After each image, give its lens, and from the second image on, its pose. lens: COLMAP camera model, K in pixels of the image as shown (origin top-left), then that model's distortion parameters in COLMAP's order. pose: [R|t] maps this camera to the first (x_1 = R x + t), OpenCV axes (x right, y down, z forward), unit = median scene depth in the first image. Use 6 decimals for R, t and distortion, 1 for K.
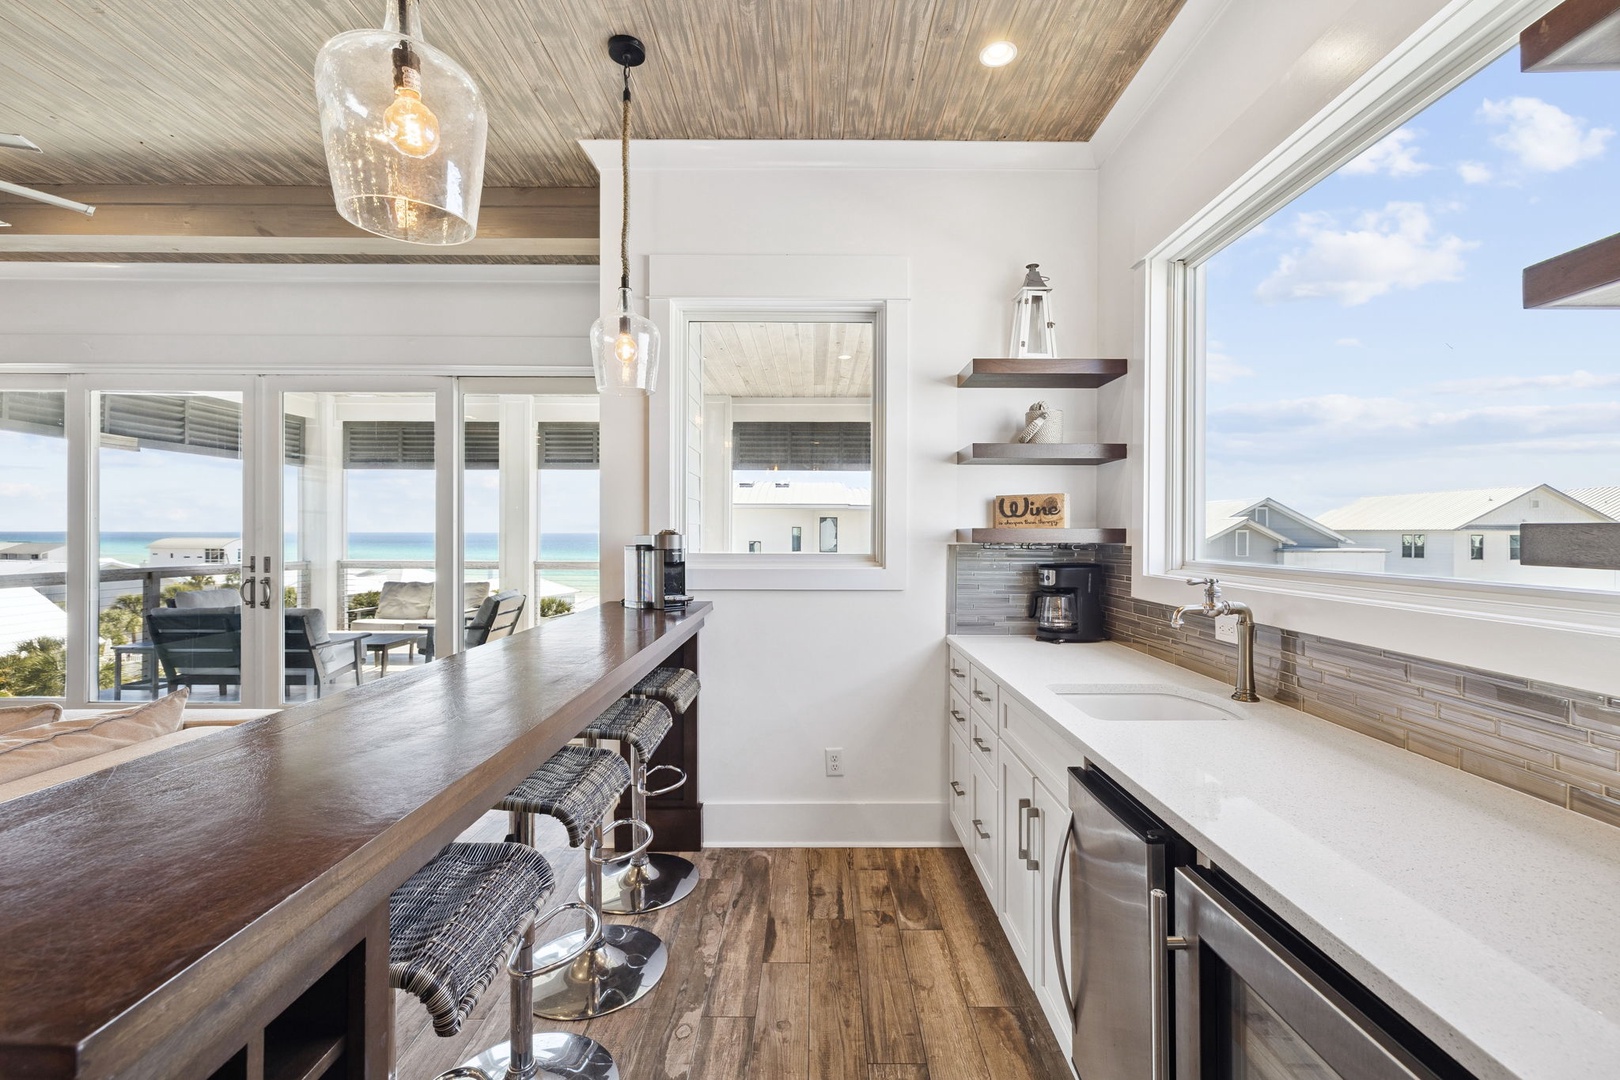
lens RADIAL K [[678.3, 0, 814.7], [0, 678.3, 535.7], [0, 0, 1]] dist [-0.004729, -0.000059]
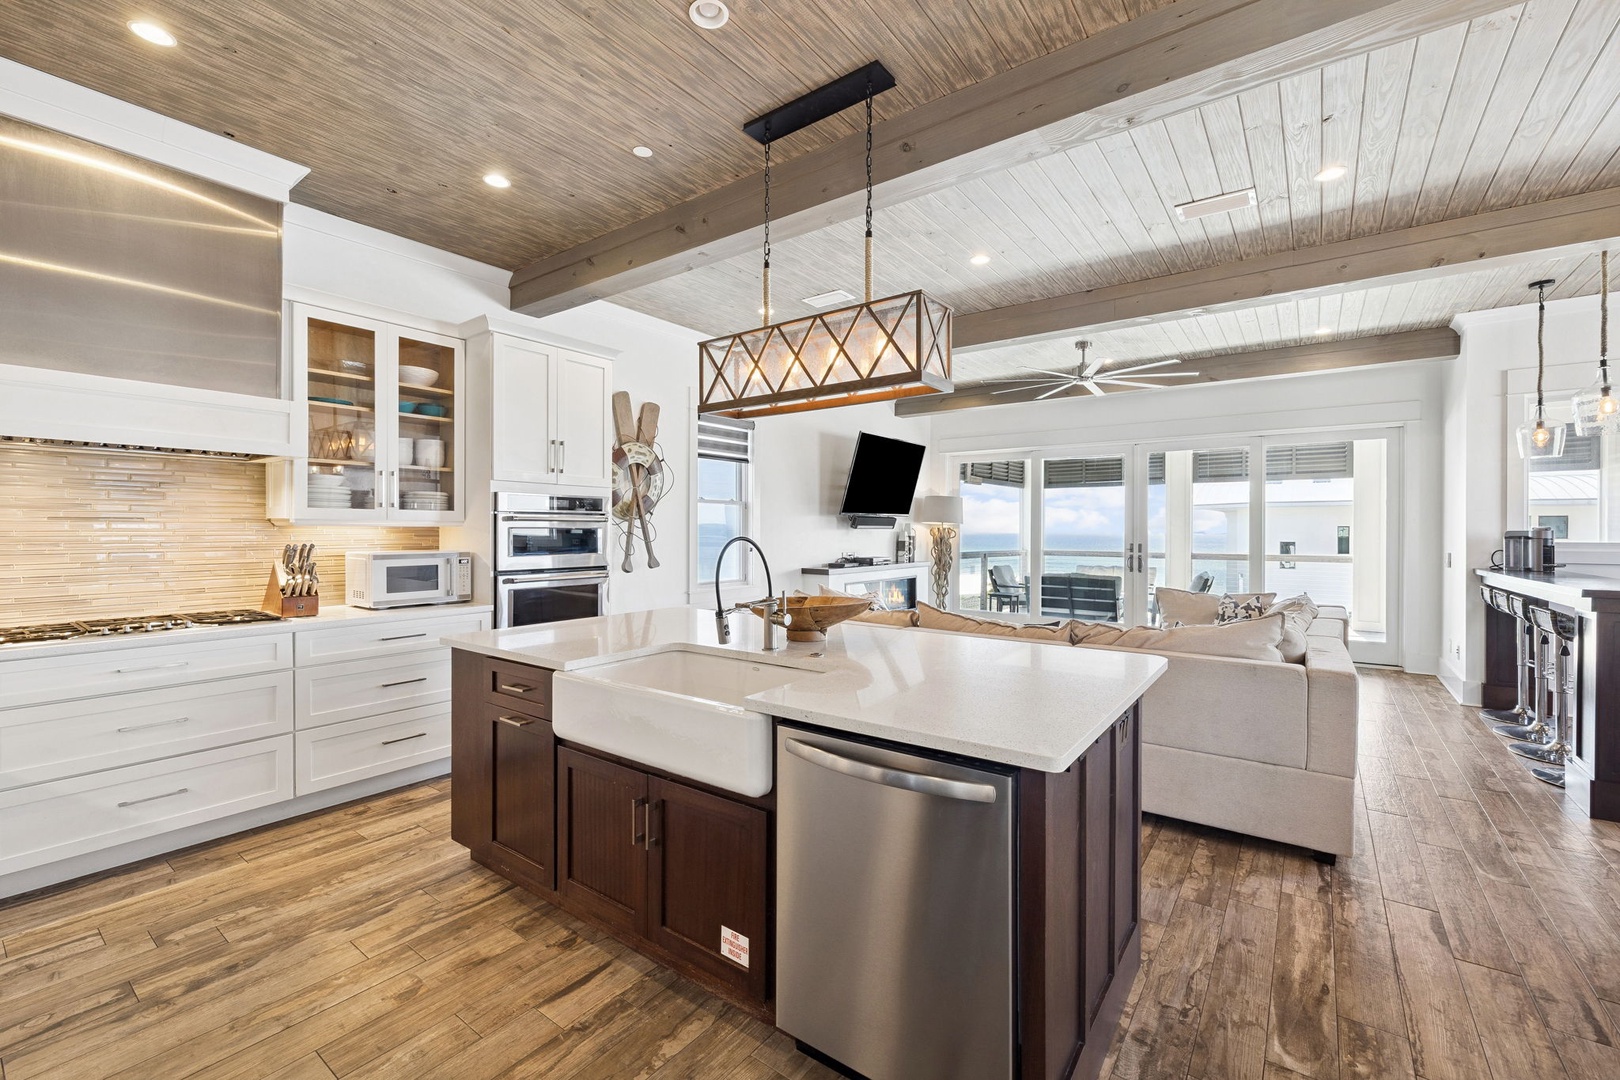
lens RADIAL K [[678.3, 0, 811.3], [0, 678.3, 529.9], [0, 0, 1]] dist [-0.004729, -0.000059]
pose [[0.802673, -0.001462, -0.596418, -0.680528], [-0.003793, 0.999964, -0.007556, 0.018270], [0.596407, 0.008327, 0.802639, -1.542606]]
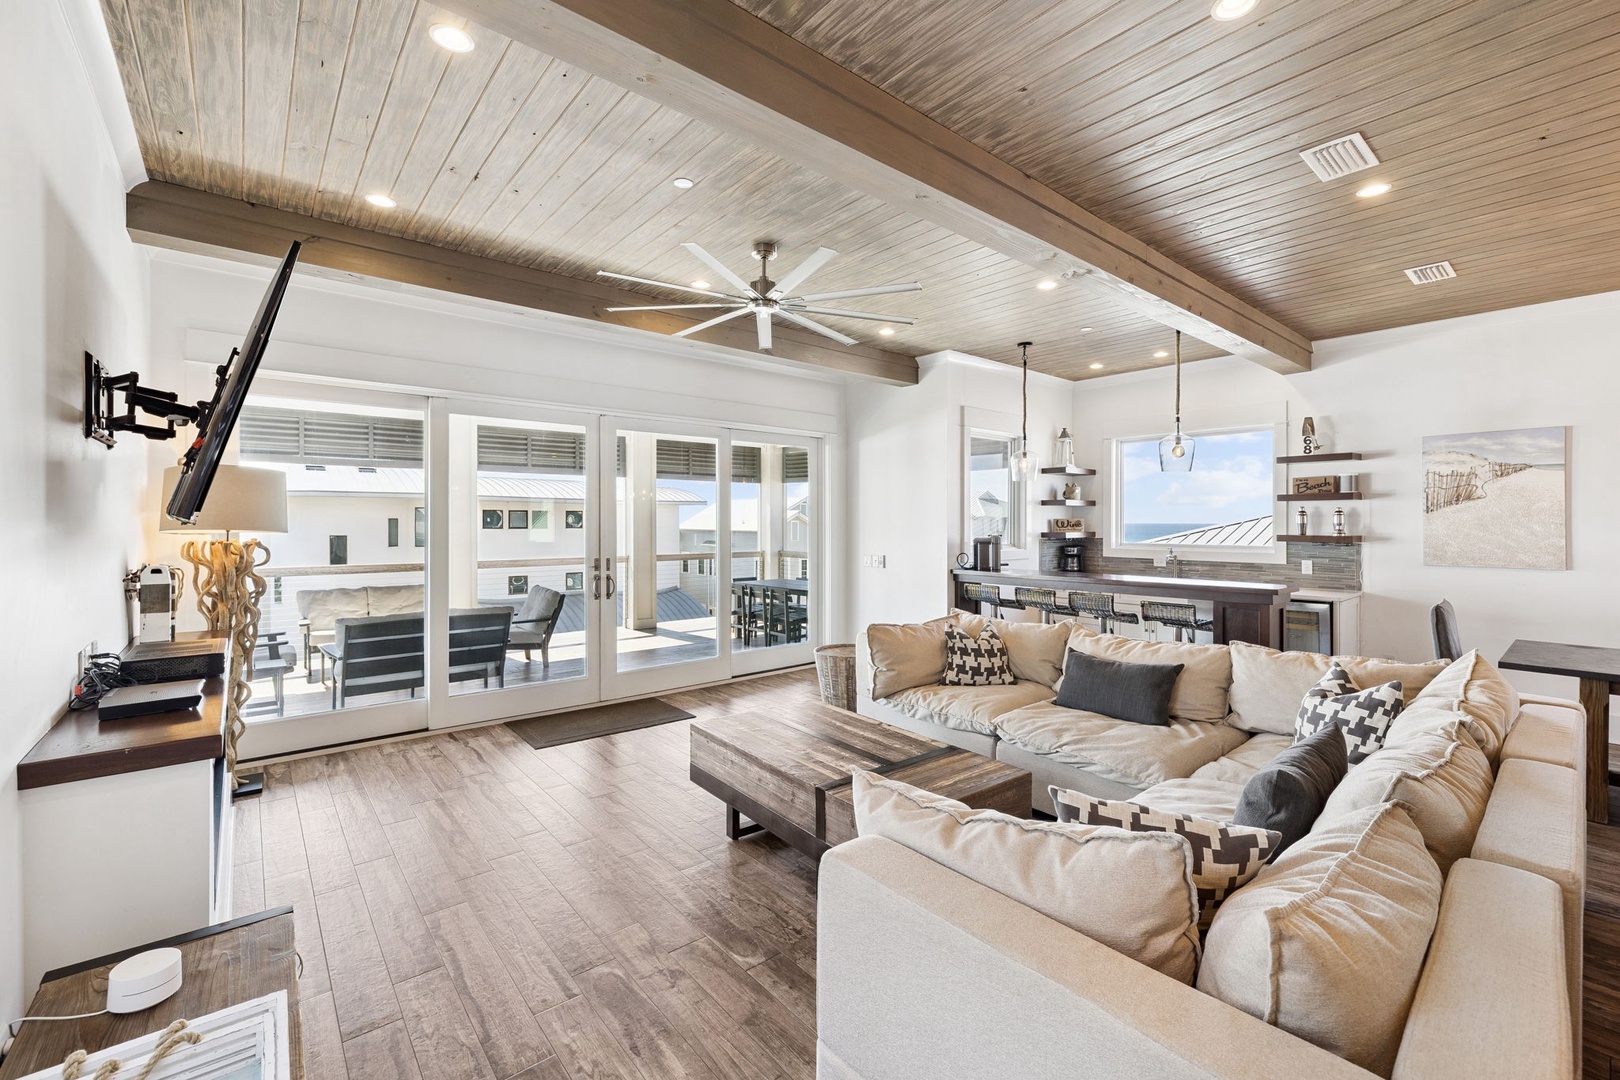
lens RADIAL K [[678.3, 0, 822.6], [0, 678.3, 525.8], [0, 0, 1]] dist [-0.004729, -0.000059]
pose [[0.763860, -0.007272, 0.645341, -2.075988], [0.005675, 0.999974, 0.004551, -0.051636], [-0.645357, 0.000186, 0.763881, -0.364248]]
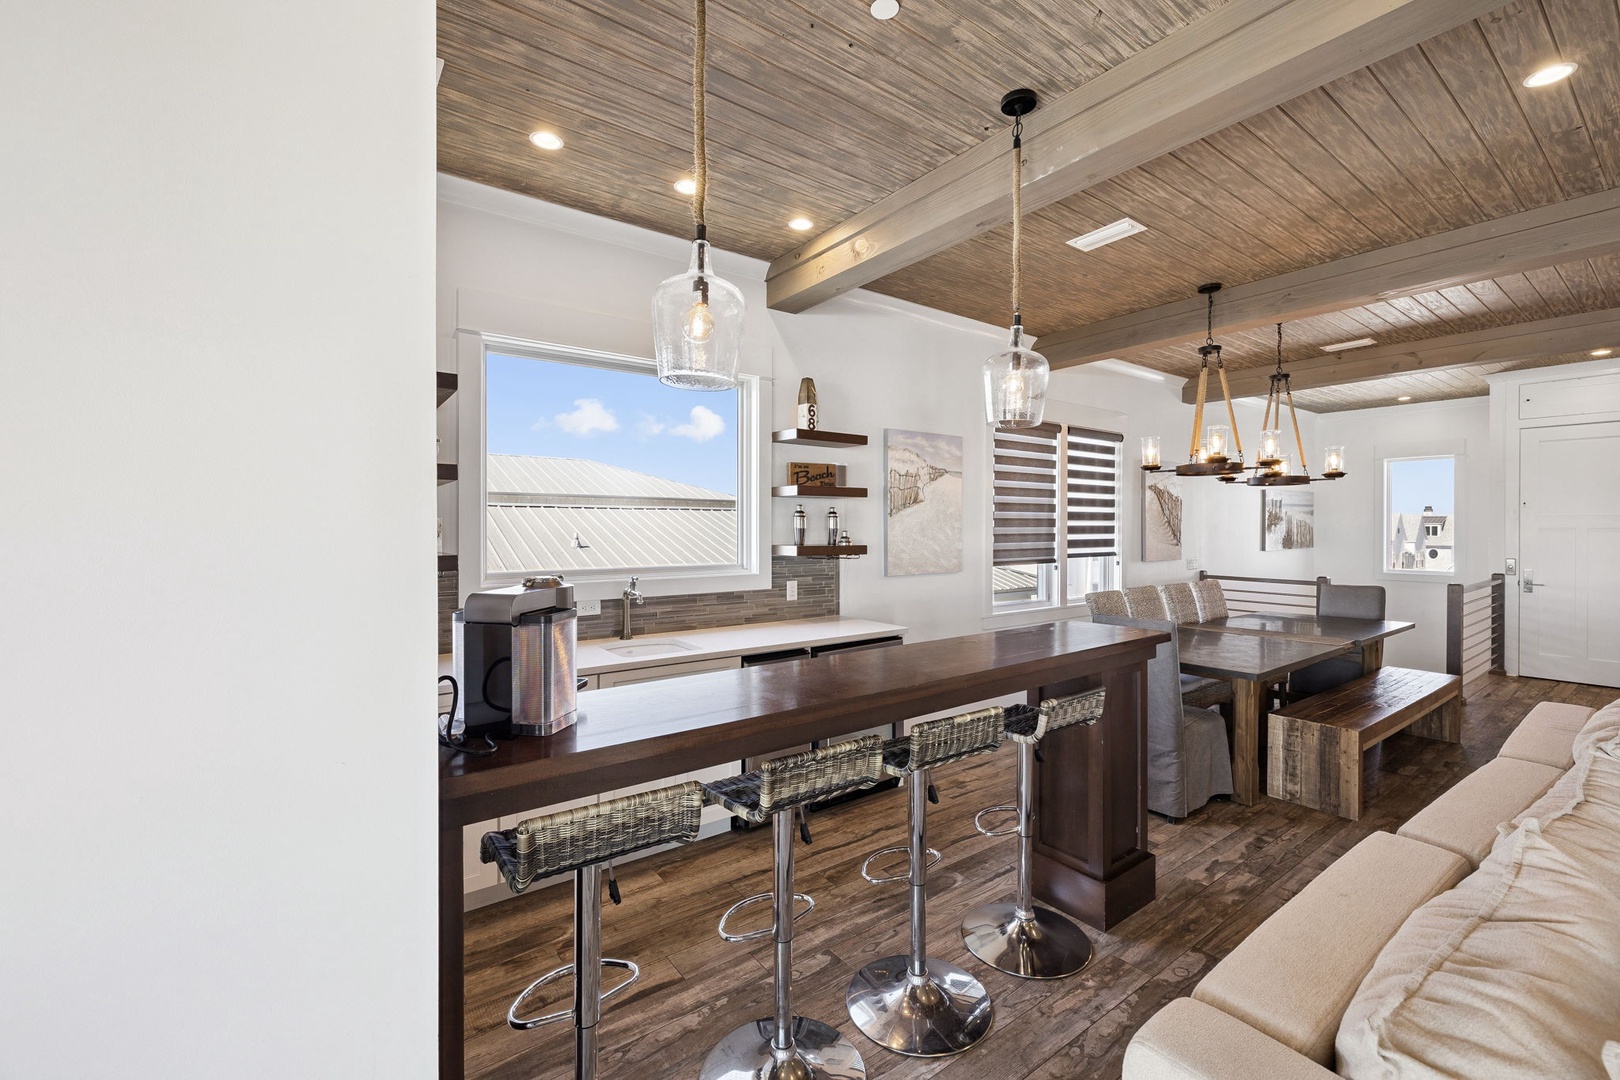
lens RADIAL K [[678.3, 0, 814.9], [0, 678.3, 537.2], [0, 0, 1]] dist [-0.004729, -0.000059]
pose [[-0.597430, -0.015808, 0.801765, -0.787011], [0.001280, 0.999786, 0.020666, -0.052828], [-0.801920, 0.013373, -0.597281, 1.123496]]
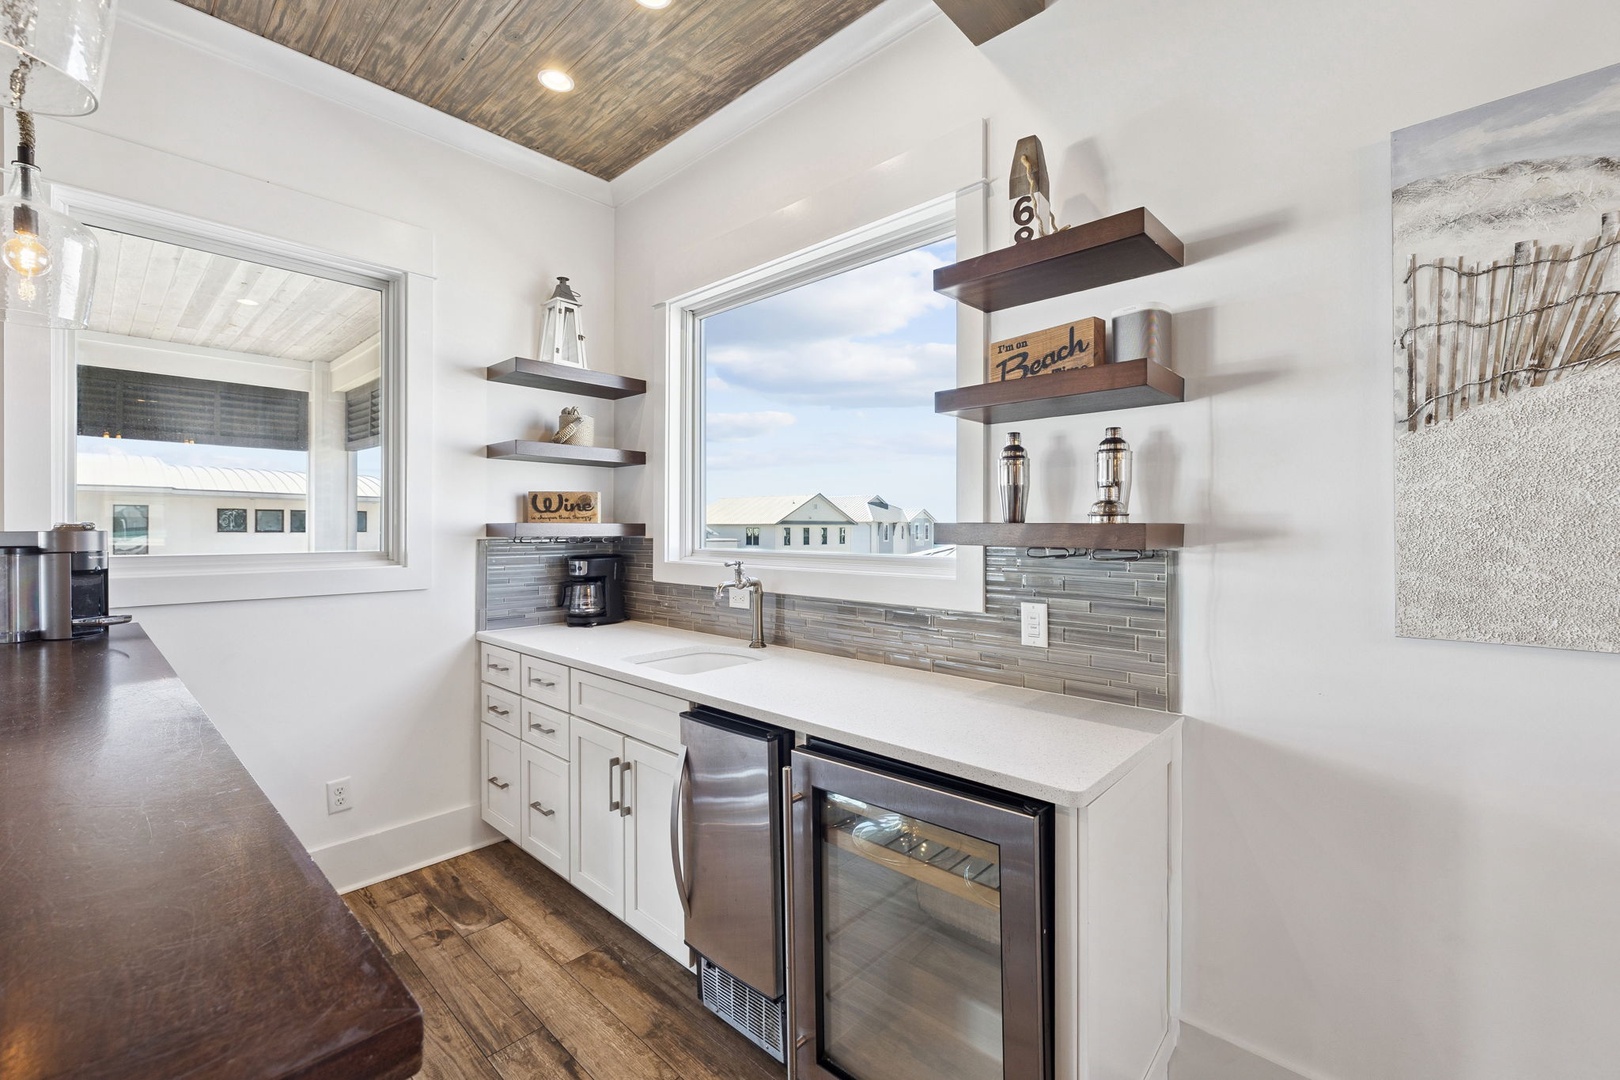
lens RADIAL K [[678.3, 0, 821.6], [0, 678.3, 529.7], [0, 0, 1]] dist [-0.004729, -0.000059]
pose [[0.674108, -0.004146, 0.738621, -0.202508], [0.003744, 0.999991, 0.002196, -0.001207], [-0.738624, 0.001285, 0.674117, -0.026700]]
